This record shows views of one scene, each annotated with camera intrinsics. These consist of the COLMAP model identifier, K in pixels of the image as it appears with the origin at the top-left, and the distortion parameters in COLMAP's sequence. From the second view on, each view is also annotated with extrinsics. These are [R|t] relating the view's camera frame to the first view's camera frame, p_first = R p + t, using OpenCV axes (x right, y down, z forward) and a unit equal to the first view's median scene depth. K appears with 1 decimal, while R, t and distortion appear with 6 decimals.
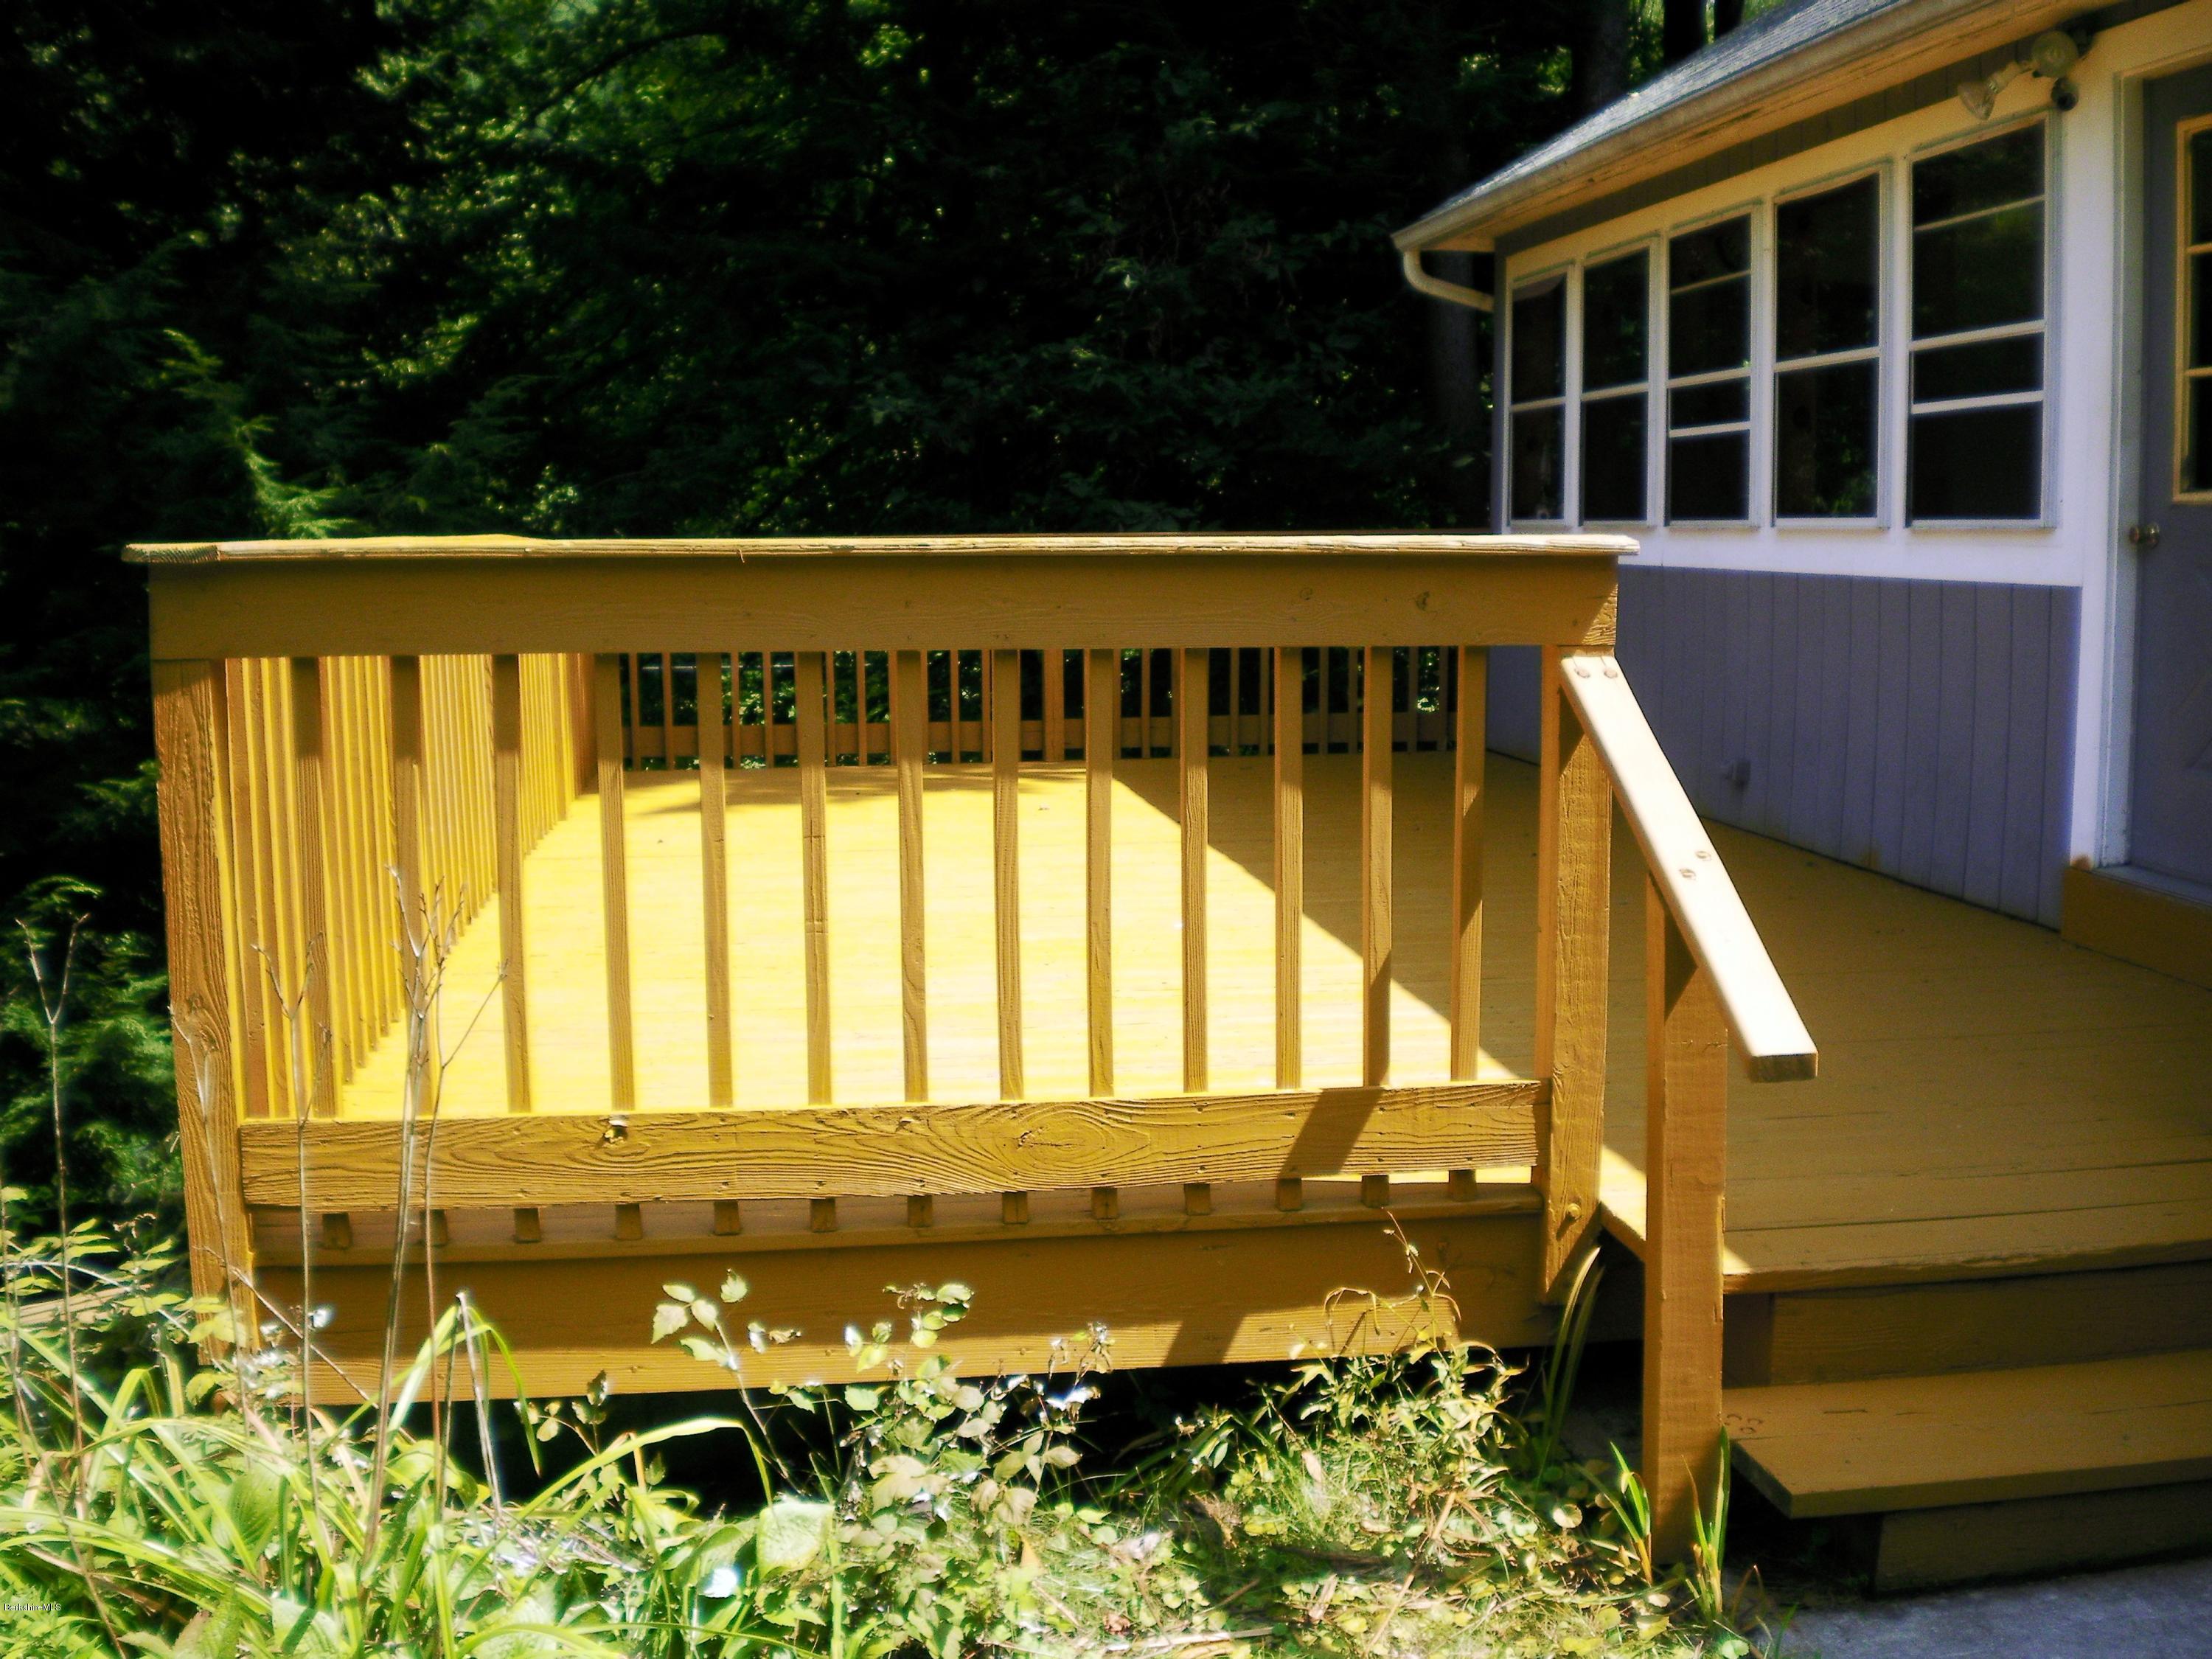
lens RADIAL K [[2227.4, 0, 1106.0], [0, 2227.4, 829.5], [0, 0, 1]] dist [-0.110885, 0.000680]
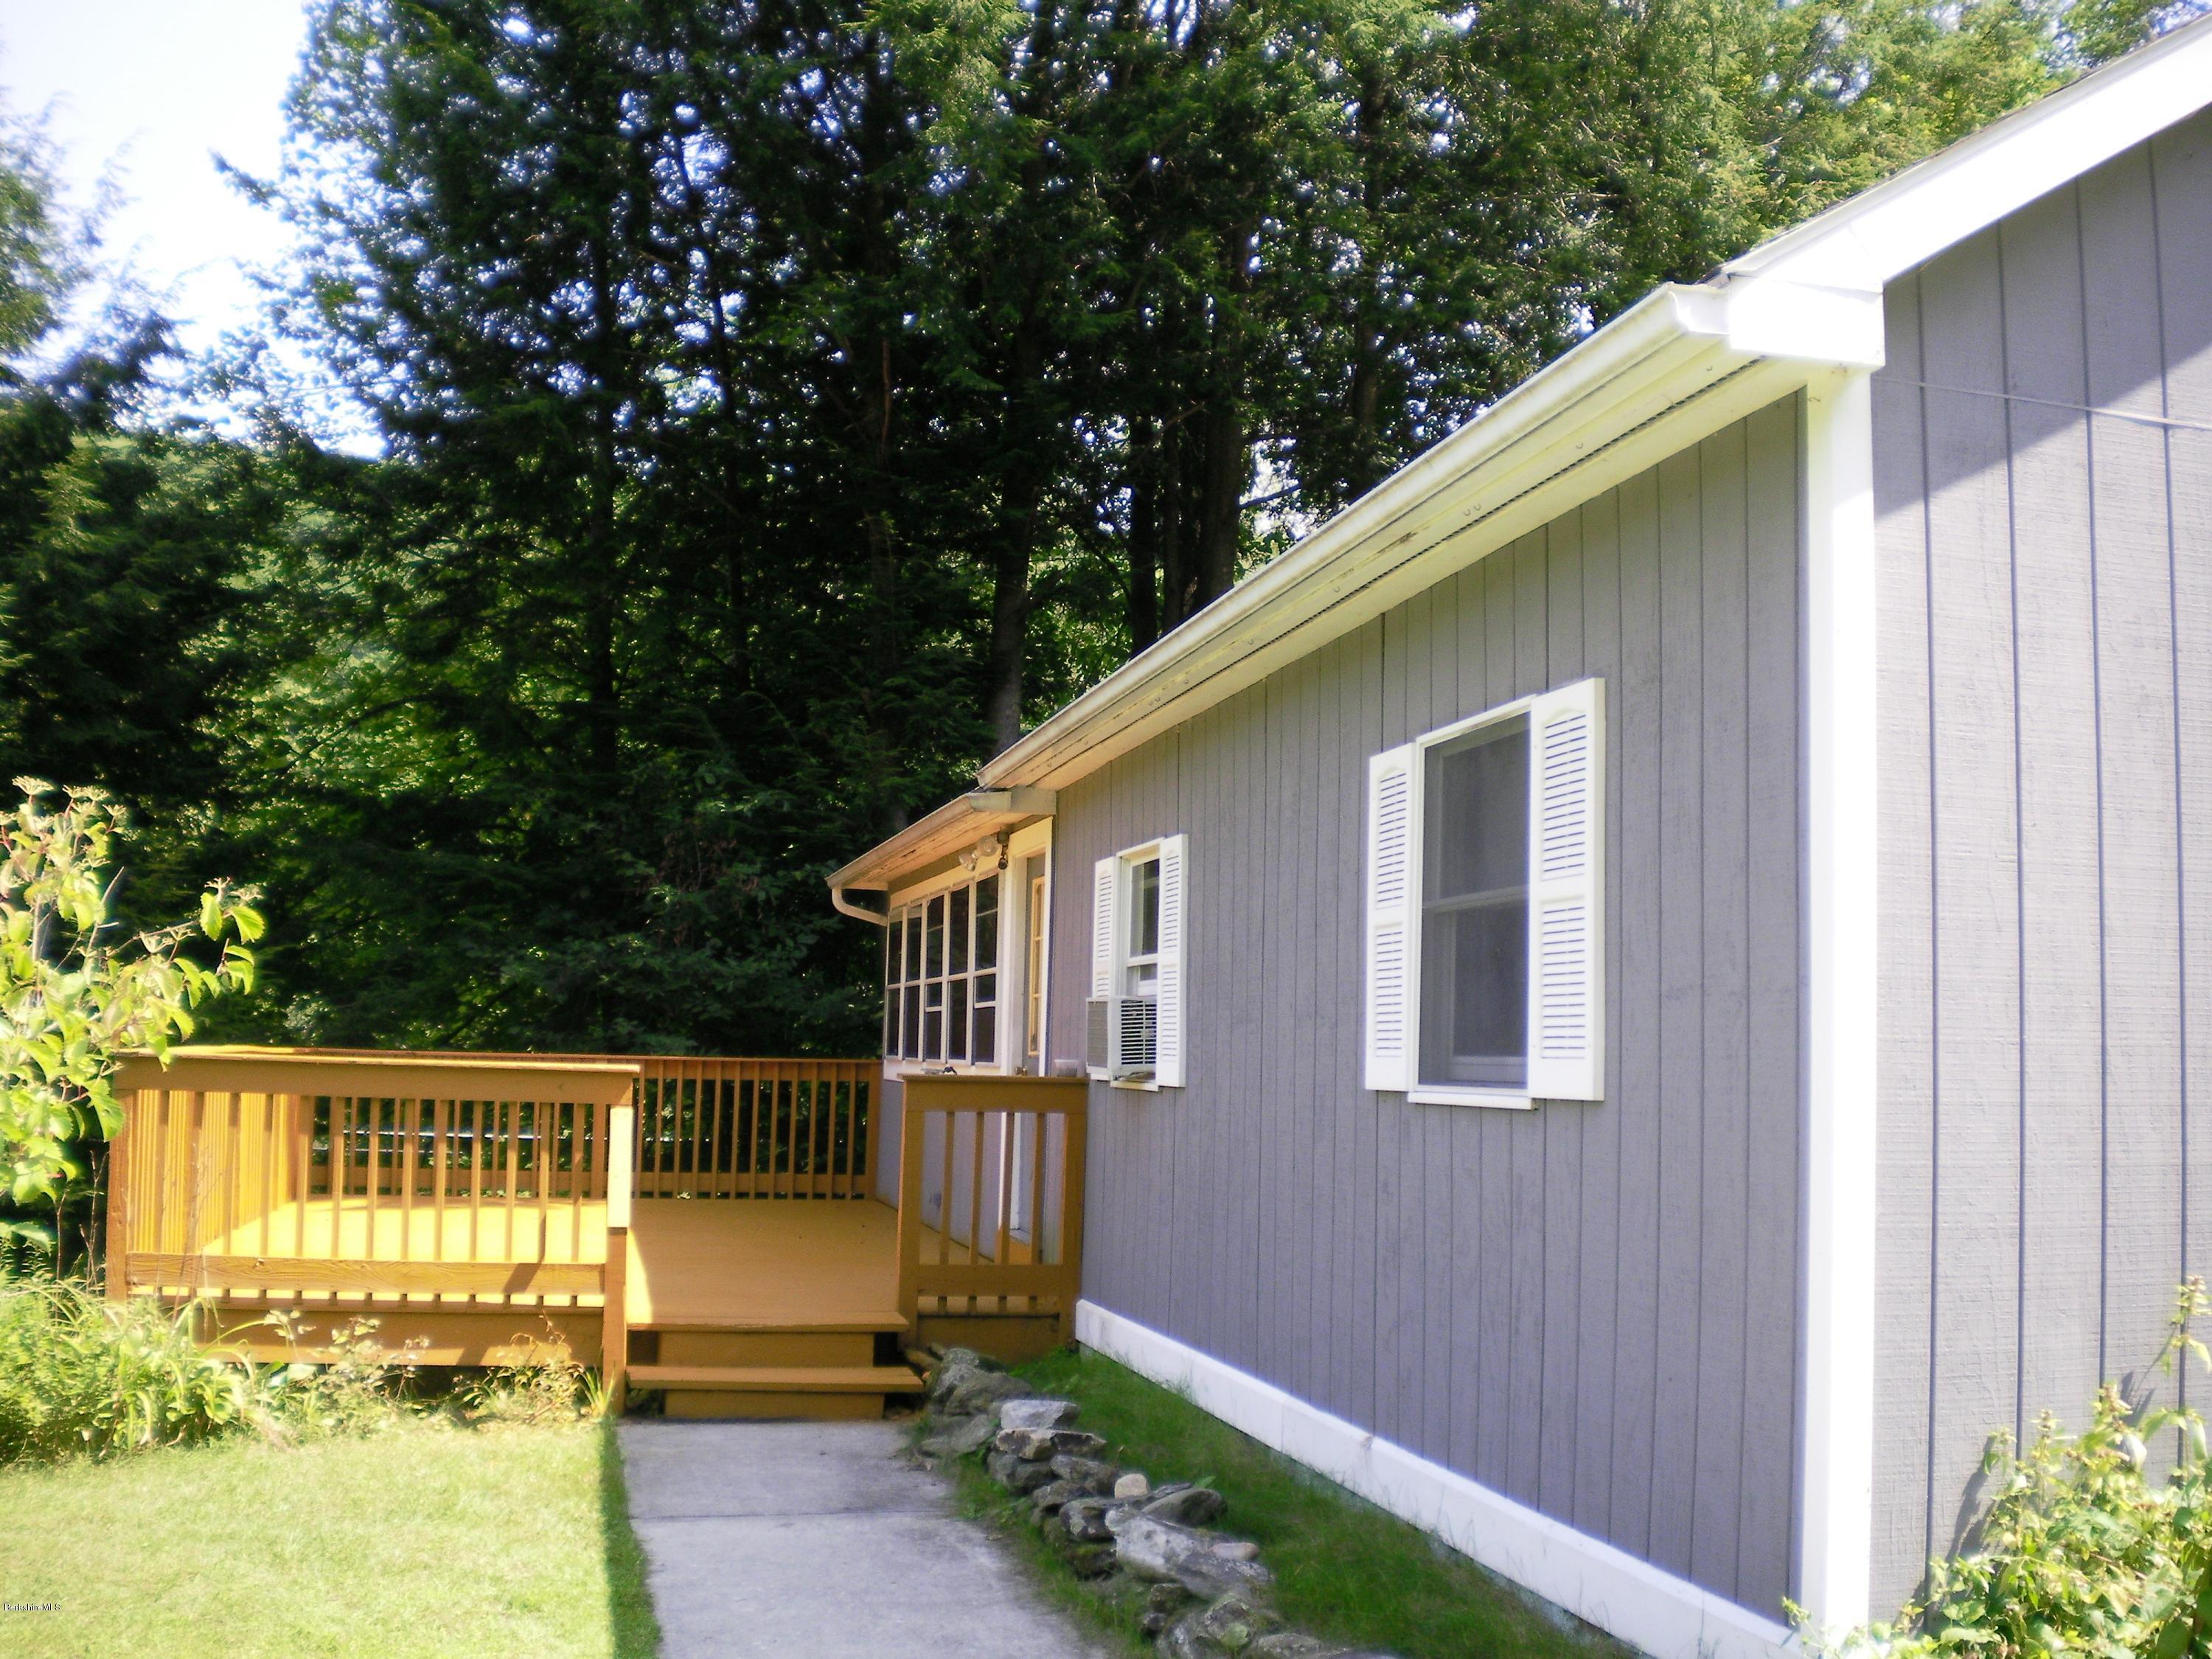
lens RADIAL K [[2227.4, 0, 1106.0], [0, 2227.4, 829.5], [0, 0, 1]] dist [-0.110885, 0.000680]
pose [[0.995135, 0.037981, 0.090901, 0.292655], [-0.015908, 0.972537, -0.232205, 0.115336], [-0.097224, 0.229629, 0.968410, -0.974690]]
